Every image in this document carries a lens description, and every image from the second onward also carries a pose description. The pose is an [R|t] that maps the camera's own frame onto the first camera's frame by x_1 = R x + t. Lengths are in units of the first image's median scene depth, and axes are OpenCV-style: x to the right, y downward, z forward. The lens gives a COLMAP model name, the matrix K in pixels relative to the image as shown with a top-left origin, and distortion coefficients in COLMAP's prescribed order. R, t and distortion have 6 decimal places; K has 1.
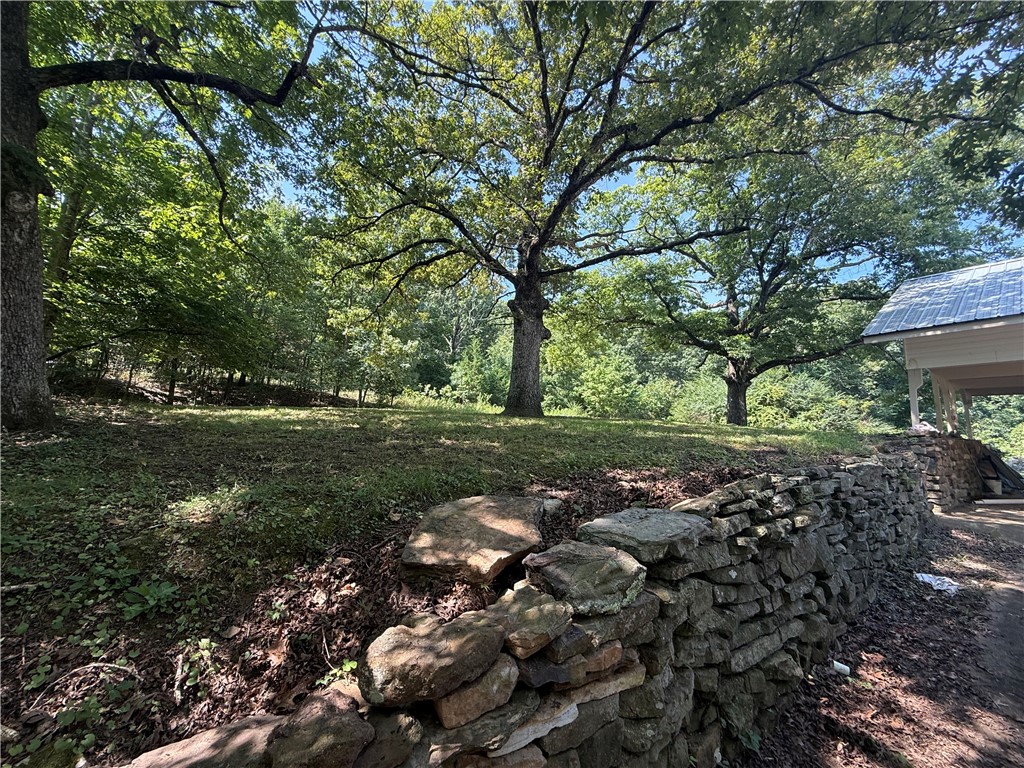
lens RADIAL K [[408.1, 0, 511.8], [0, 408.1, 384.2], [0, 0, 1]] dist [0.002262, 0.000350]
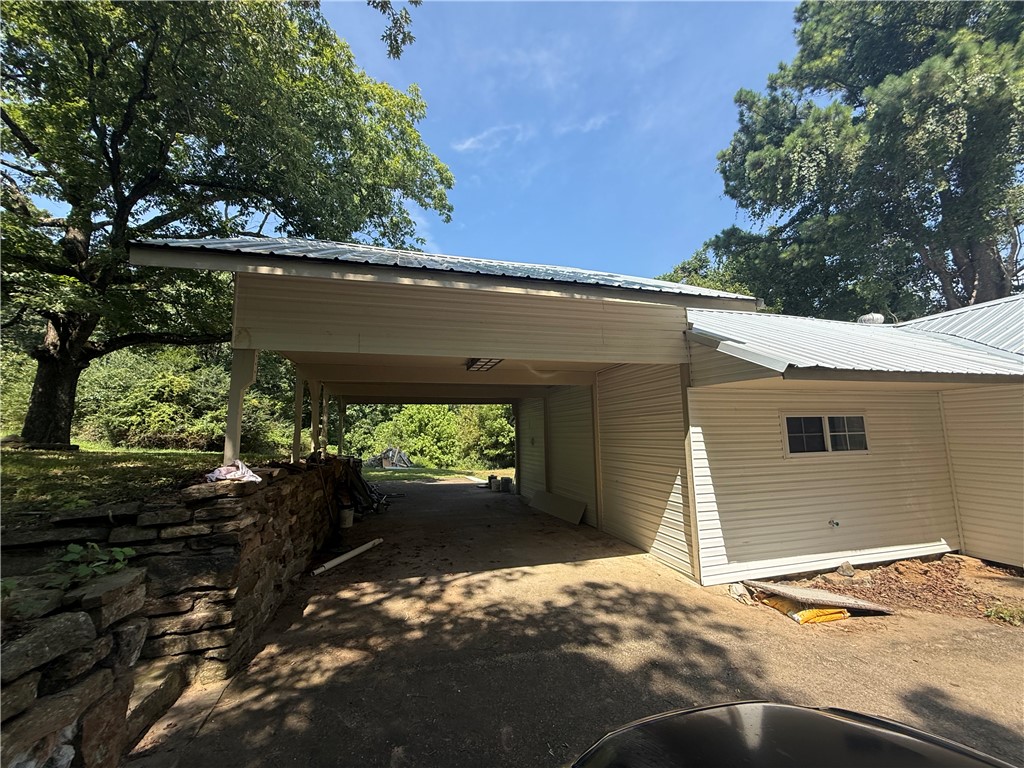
lens RADIAL K [[408.1, 0, 513.3], [0, 408.1, 381.5], [0, 0, 1]] dist [0.002262, 0.000350]
pose [[0.359921, 0.092490, 0.928387, 0.154976], [-0.094971, 0.993537, -0.062162, 0.000376], [-0.928136, -0.065796, 0.366379, 0.123622]]
